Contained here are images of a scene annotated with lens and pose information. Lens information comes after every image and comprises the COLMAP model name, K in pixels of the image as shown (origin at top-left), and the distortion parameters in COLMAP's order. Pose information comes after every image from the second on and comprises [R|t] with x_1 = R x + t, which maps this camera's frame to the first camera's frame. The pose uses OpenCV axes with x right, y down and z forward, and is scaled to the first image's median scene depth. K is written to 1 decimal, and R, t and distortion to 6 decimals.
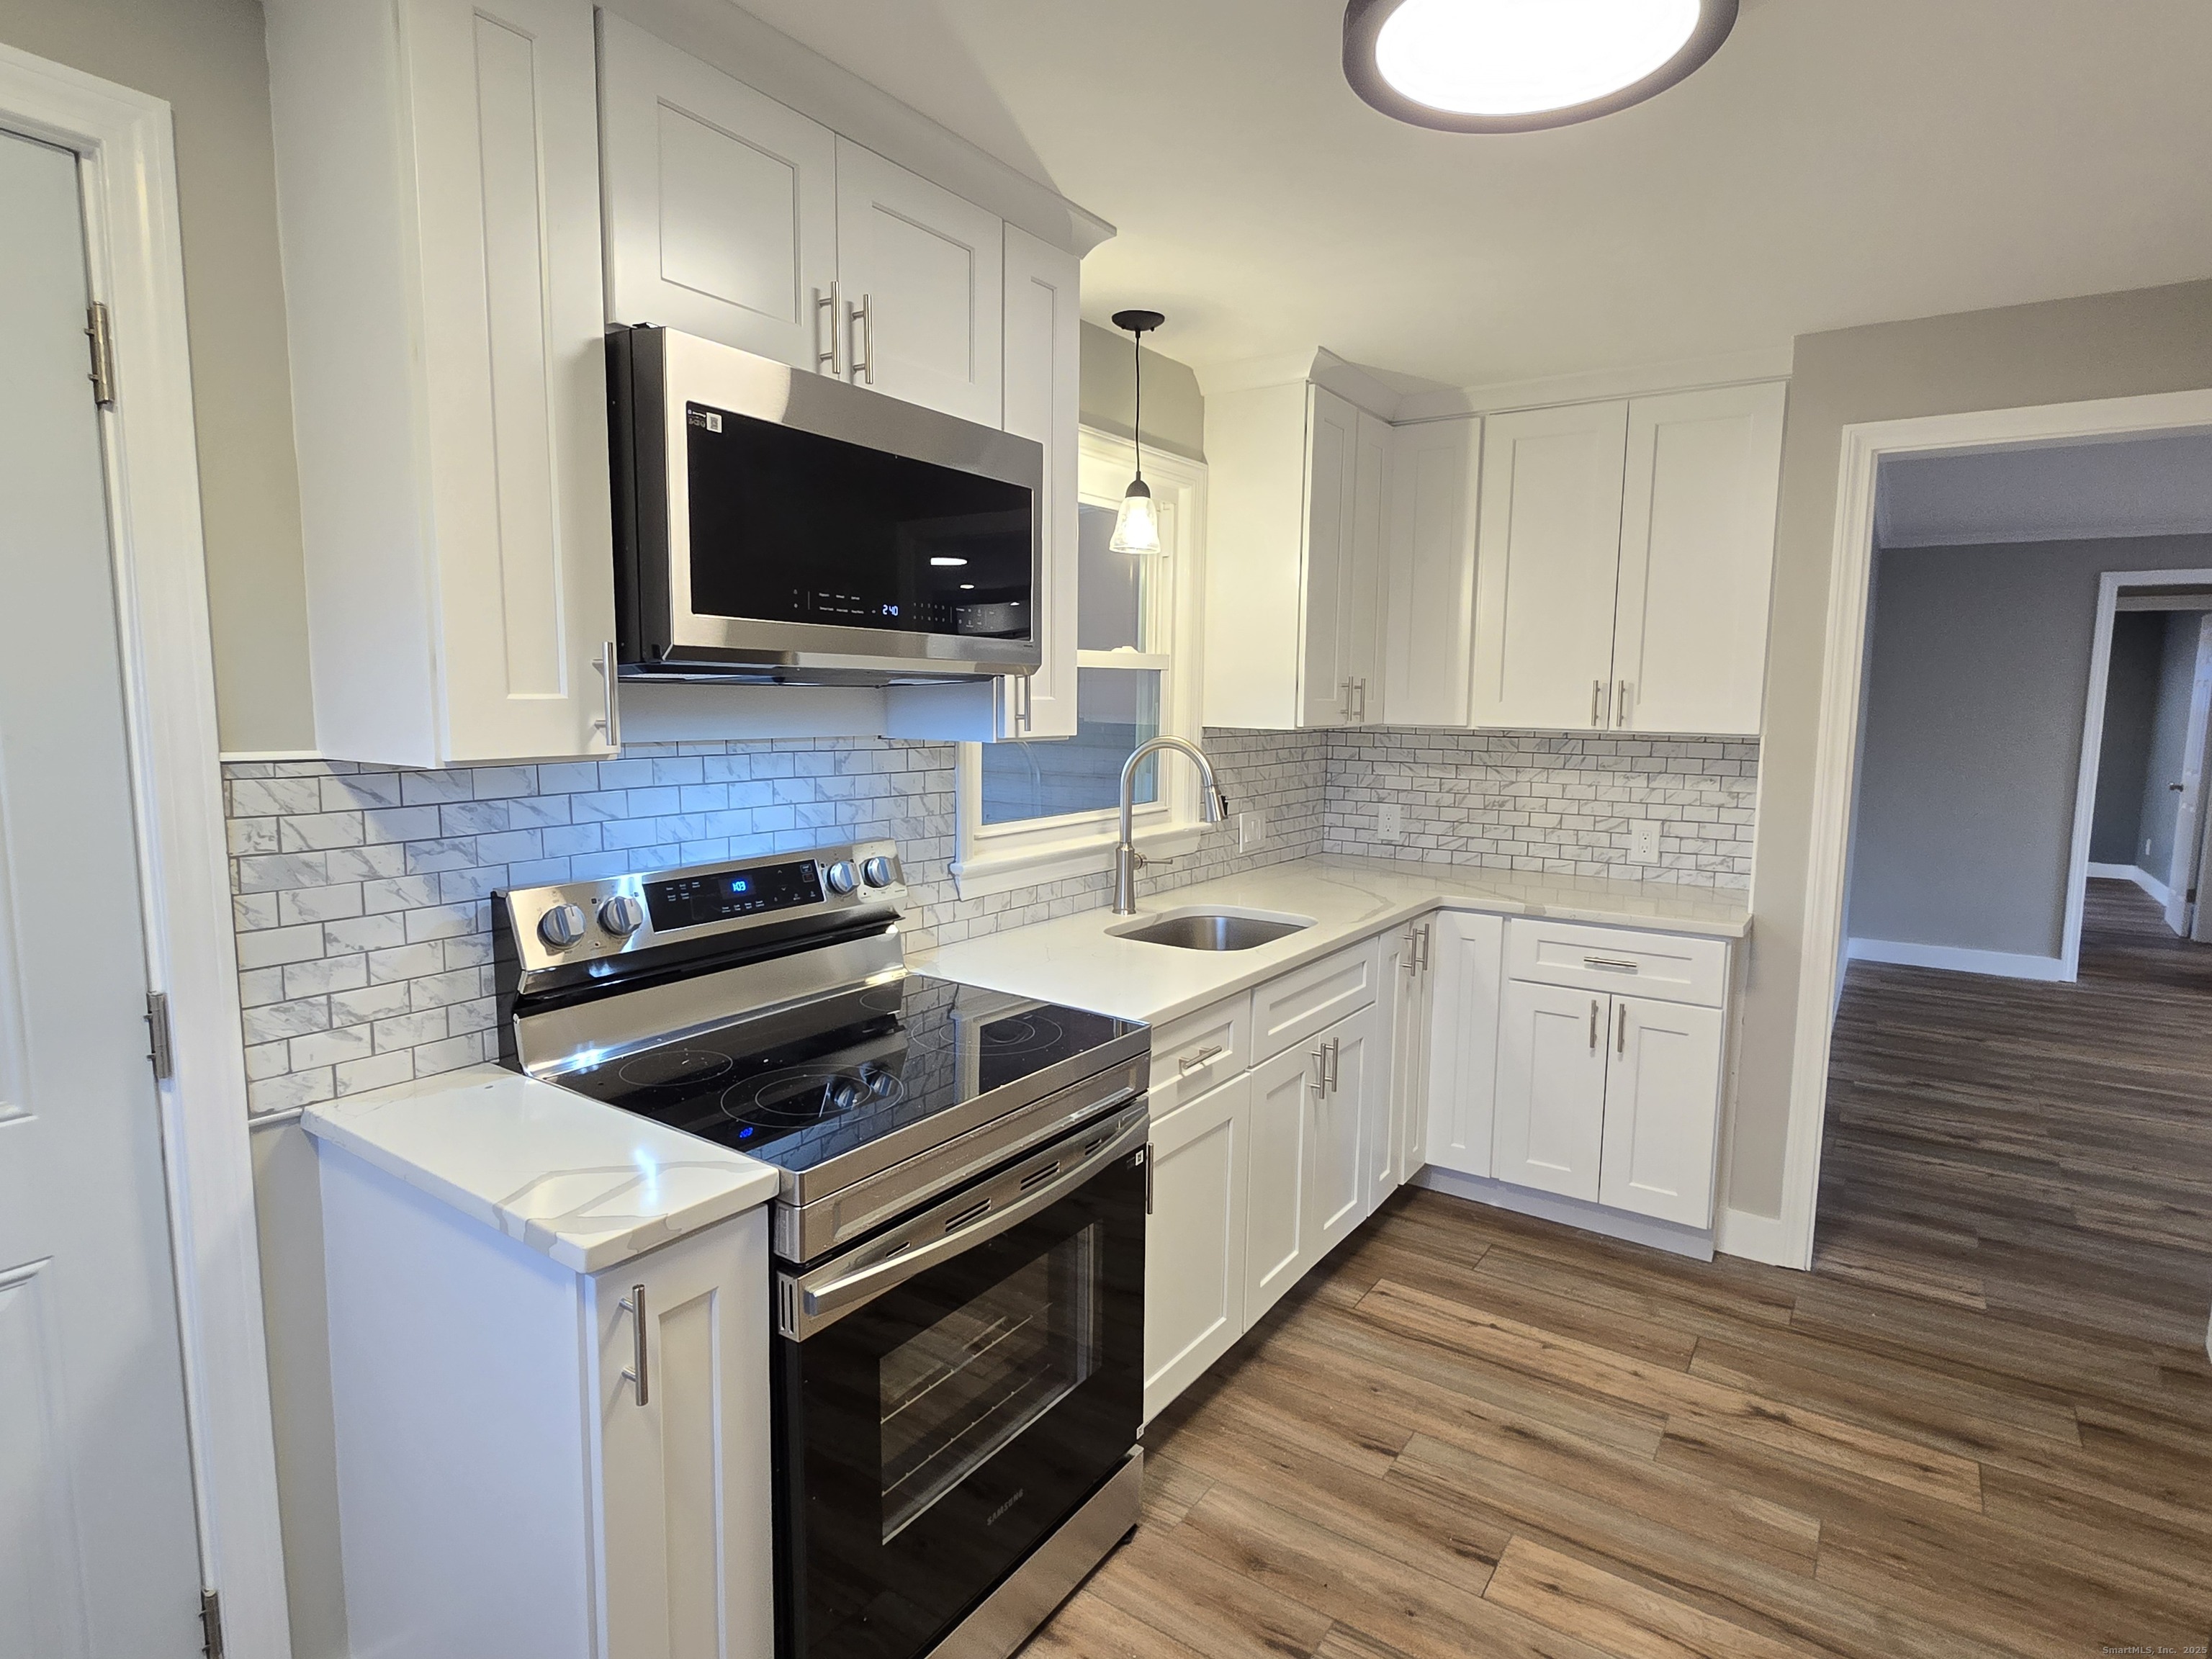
lens RADIAL K [[1167.0, 0, 1111.4], [0, 1167.0, 833.9], [0, 0, 1]] dist [-0.007014, 0.000551]
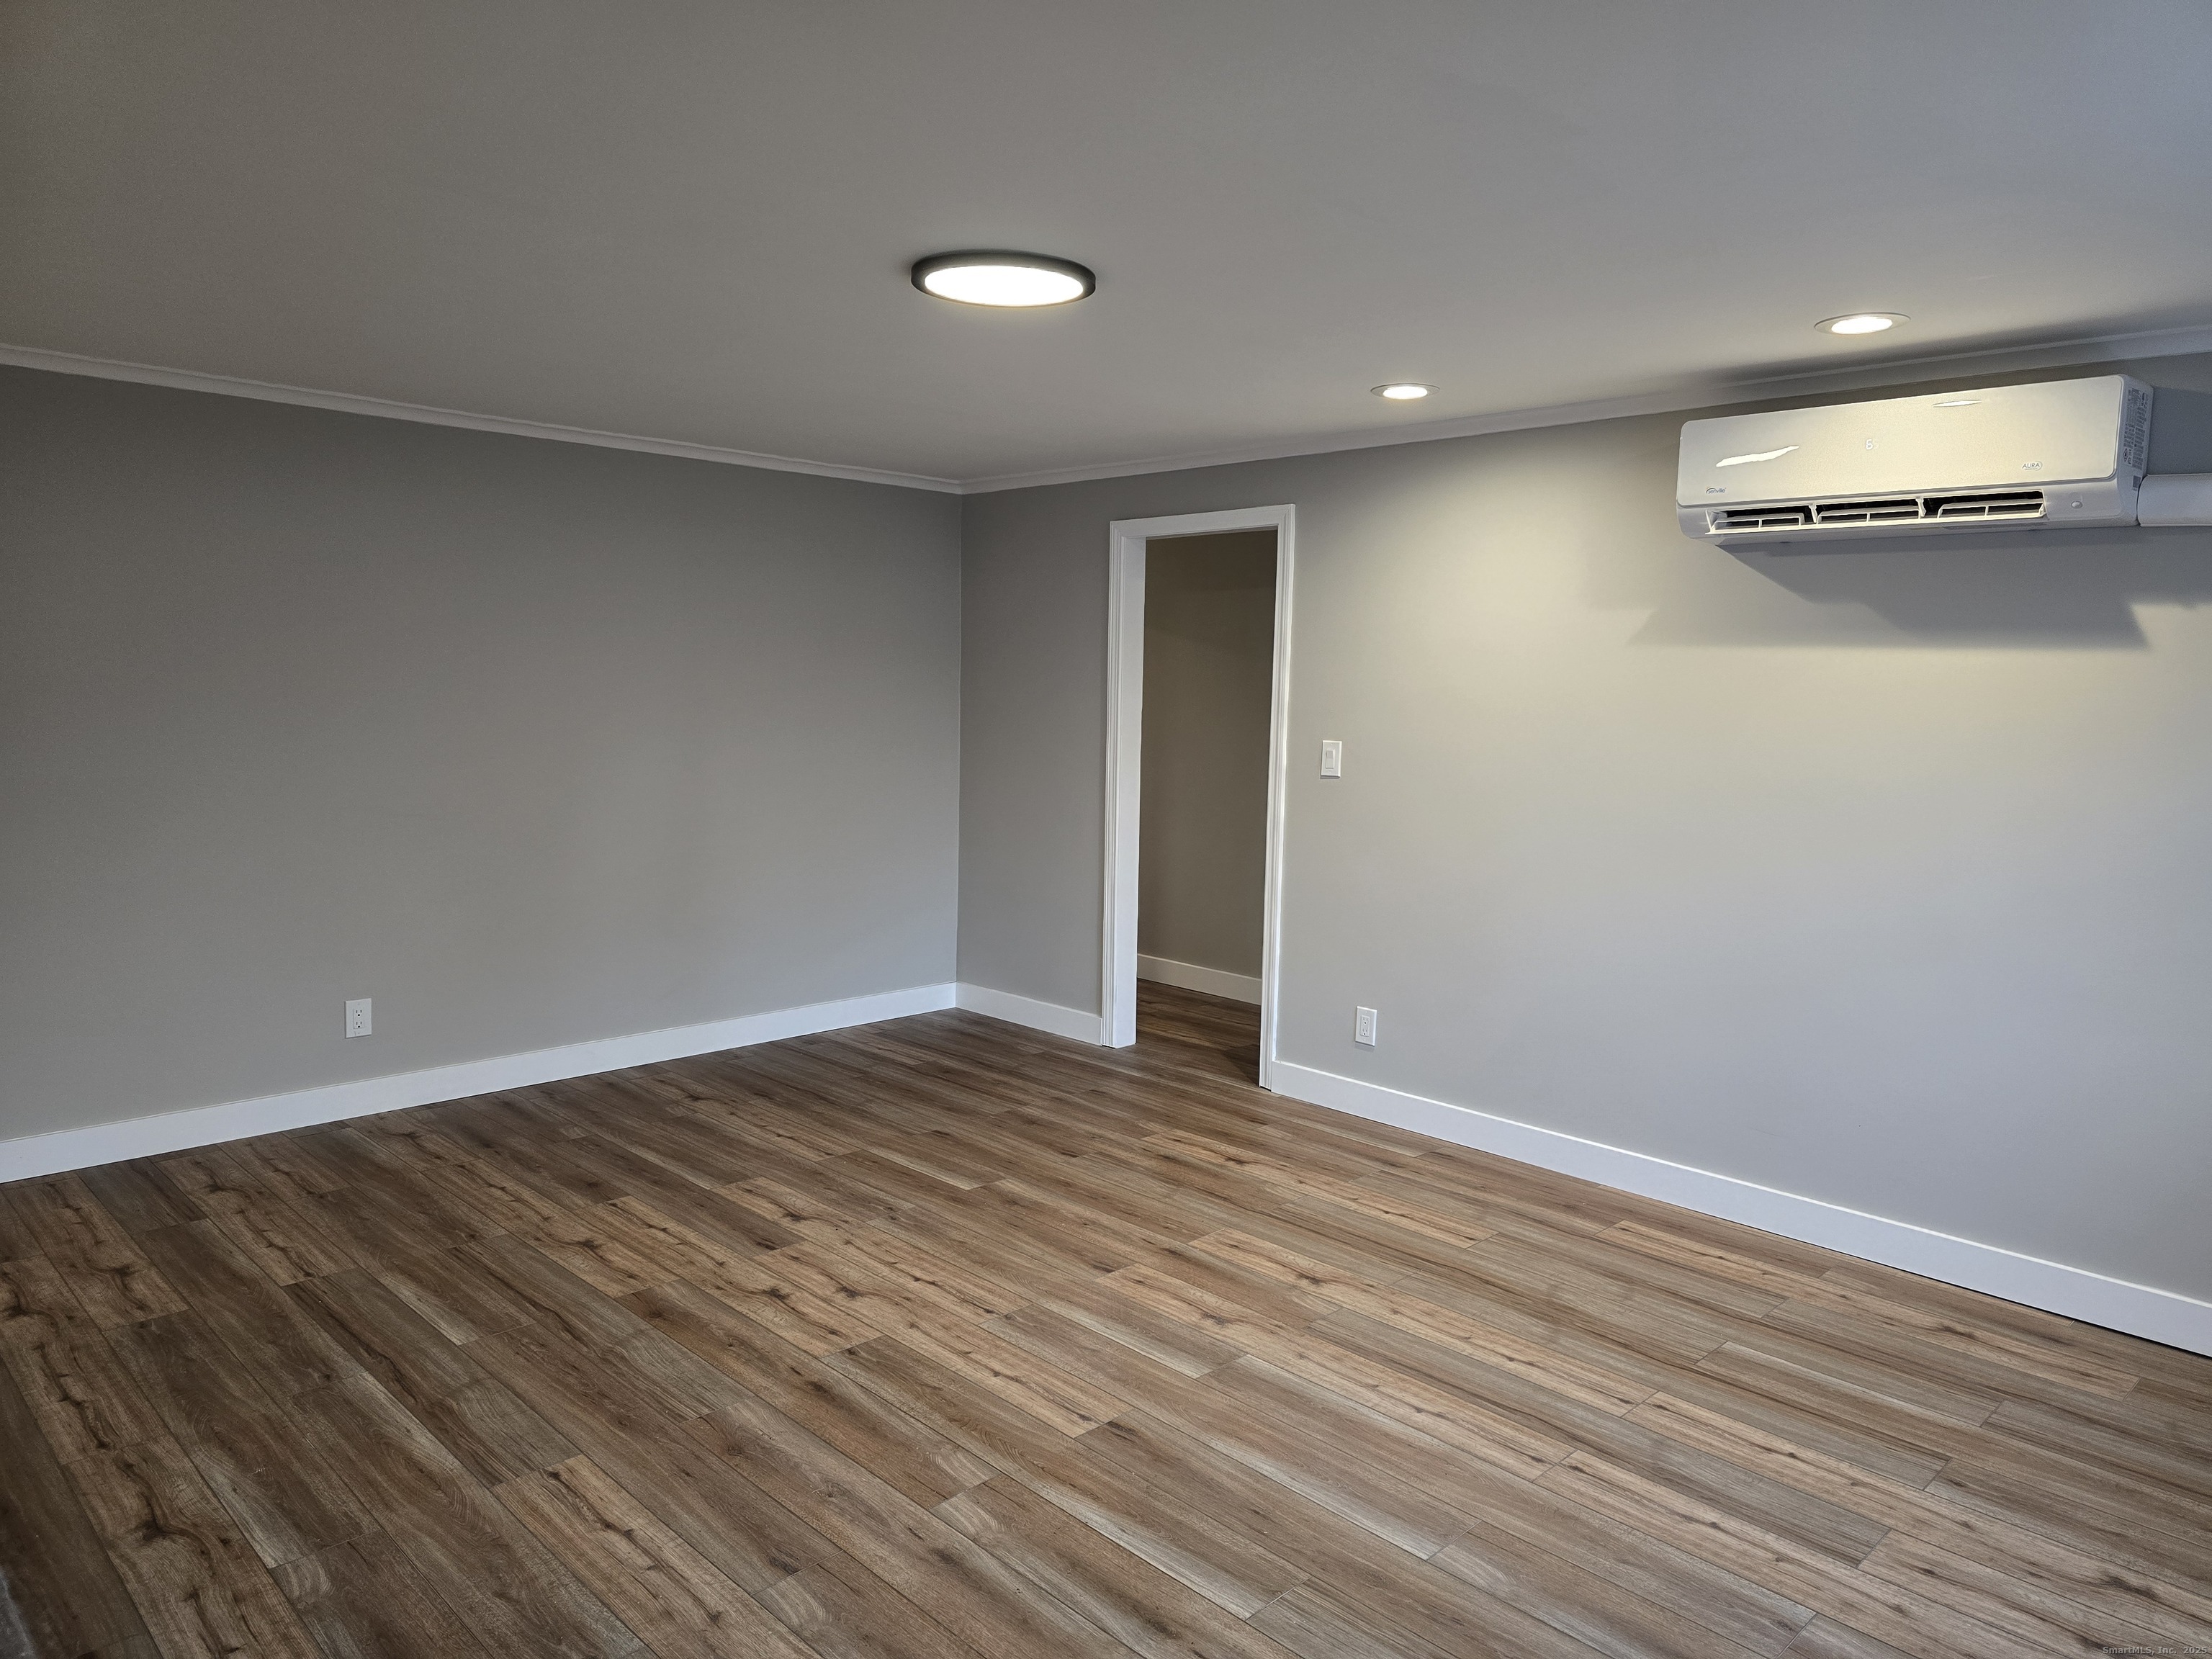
lens RADIAL K [[1470.4, 0, 1115.8], [0, 1470.4, 831.3], [0, 0, 1]] dist [0.078629, -0.097829]
pose [[0.981878, 0.028839, -0.187305, 2.213435], [-0.033010, 0.999271, -0.019184, 0.002738], [0.186615, 0.025020, 0.982114, 0.074682]]
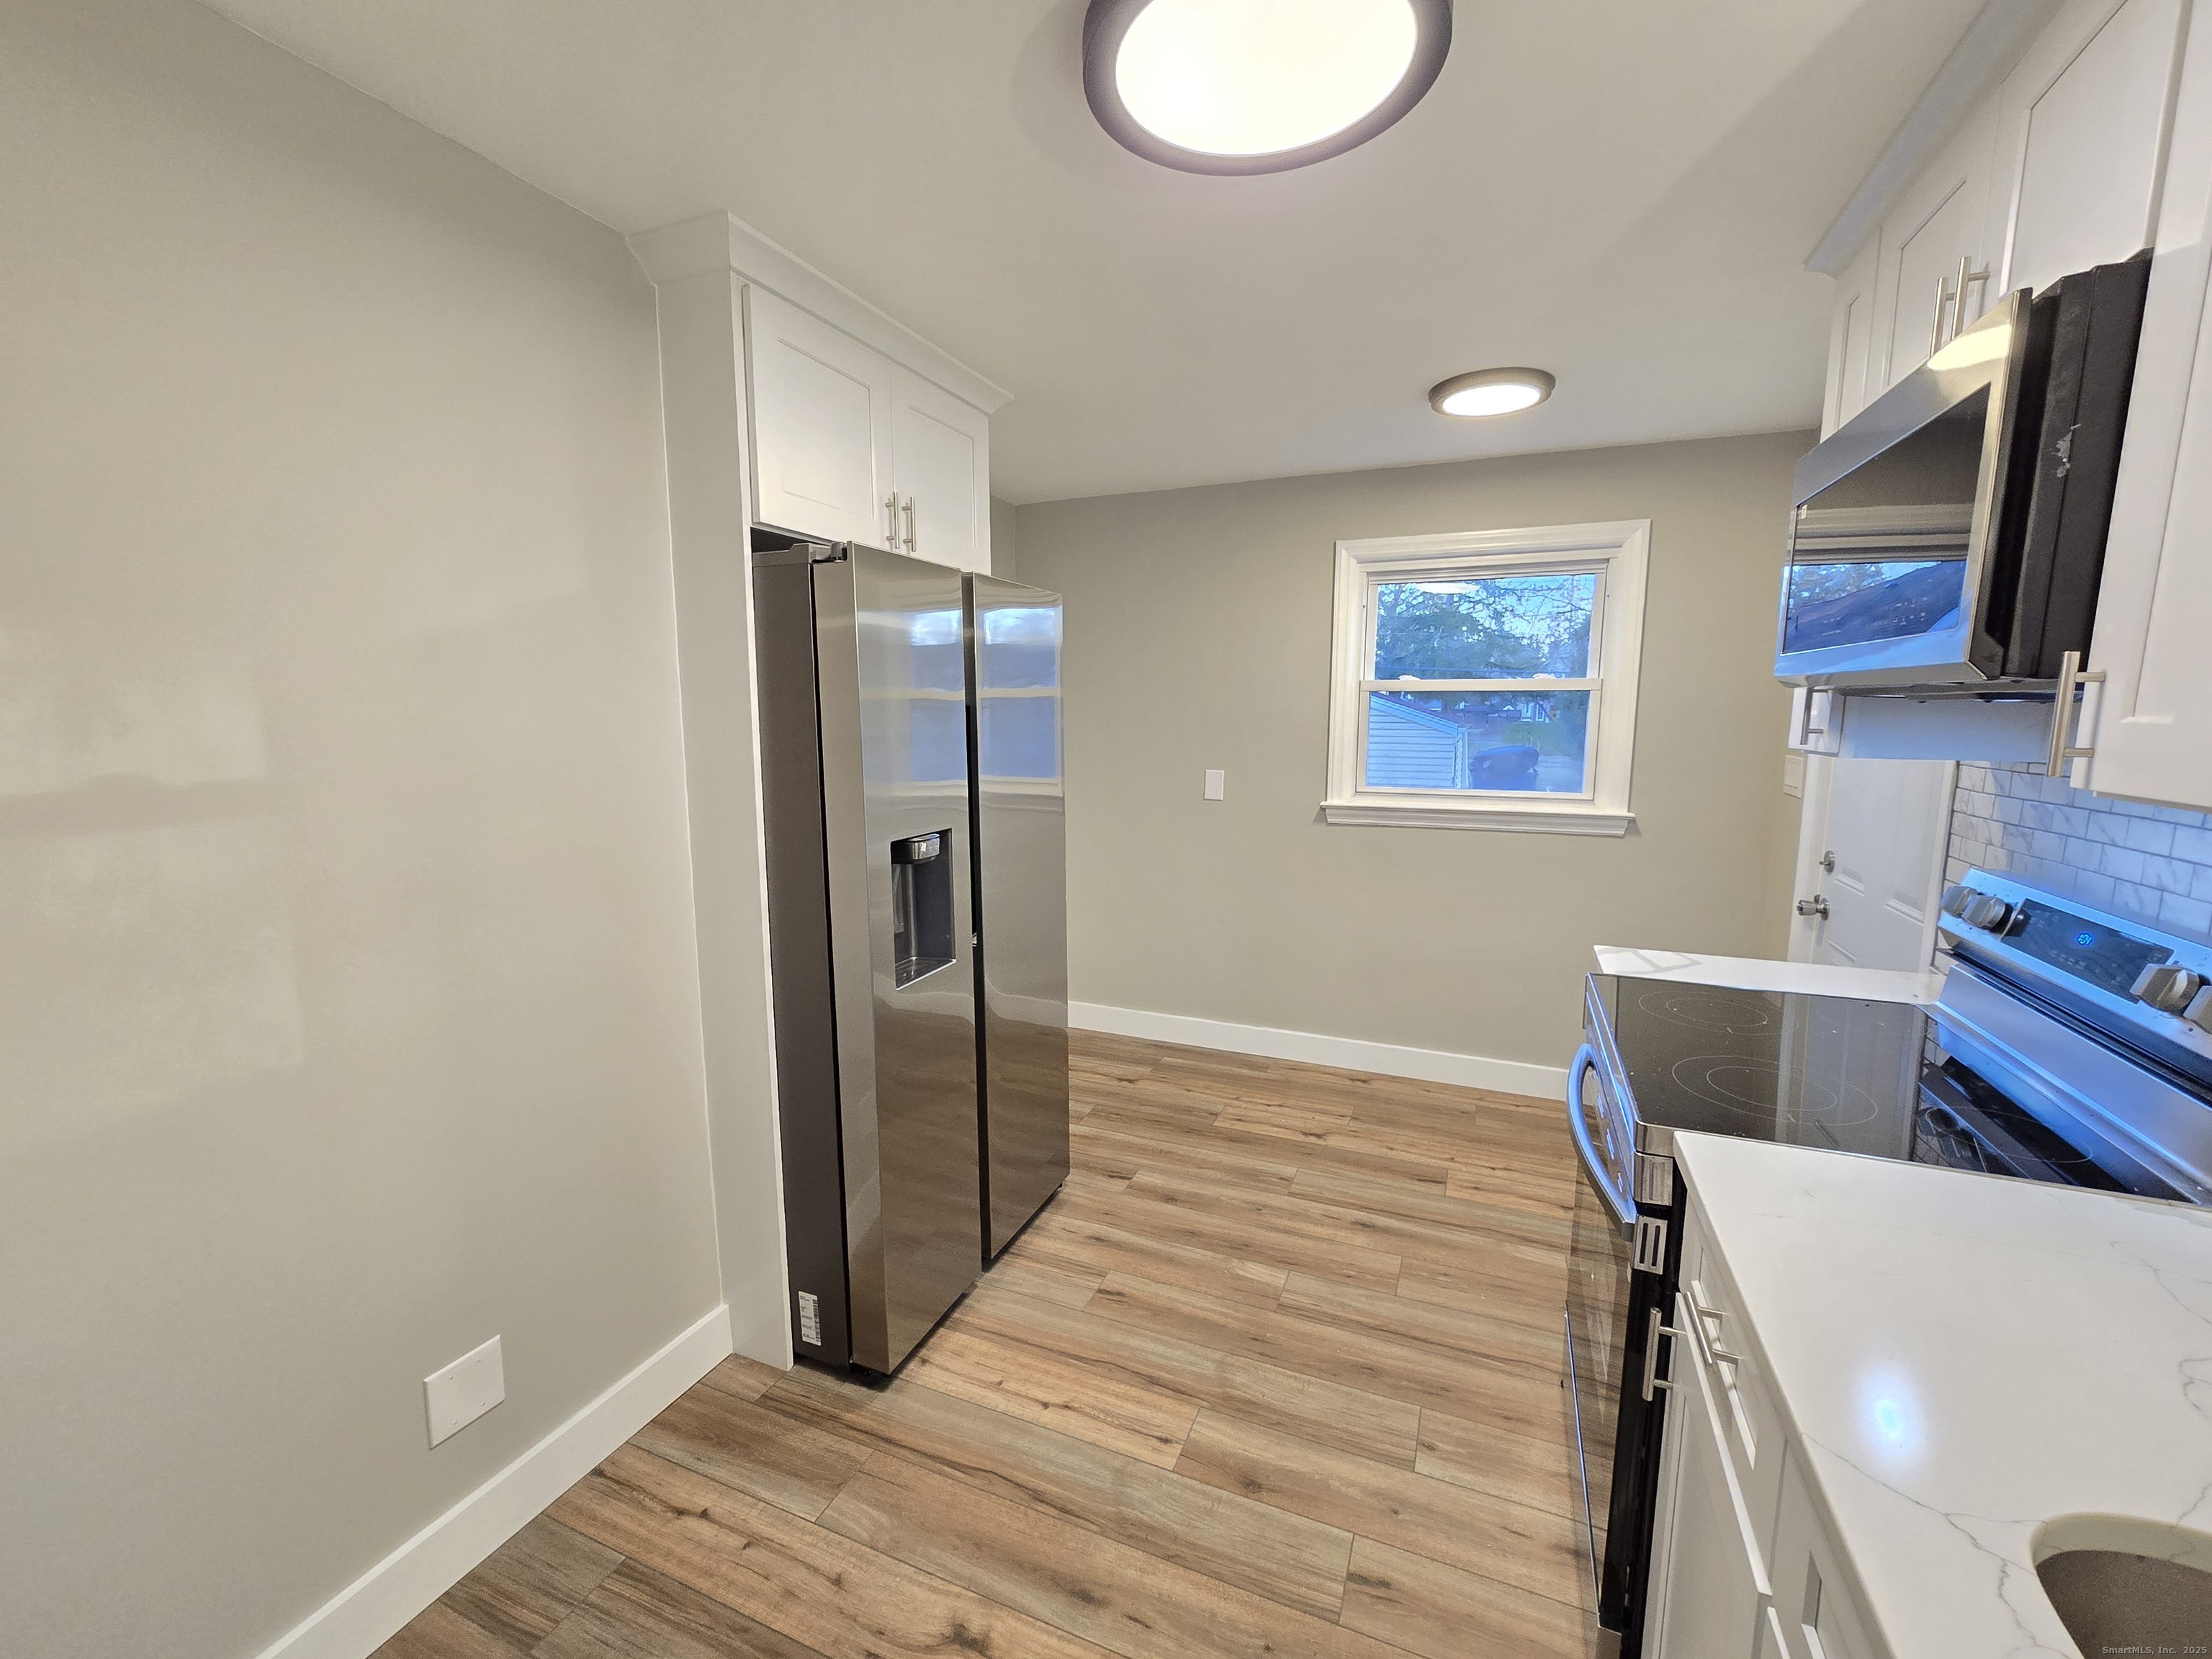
lens RADIAL K [[909.7, 0, 1111.5], [0, 909.7, 830.0], [0, 0, 1]] dist [-0.001494, -0.000729]
pose [[-0.979896, 0.012038, -0.199146, 0.355959], [-0.038787, 0.967638, 0.249345, -0.118771], [0.195702, 0.252057, -0.947717, 1.024883]]
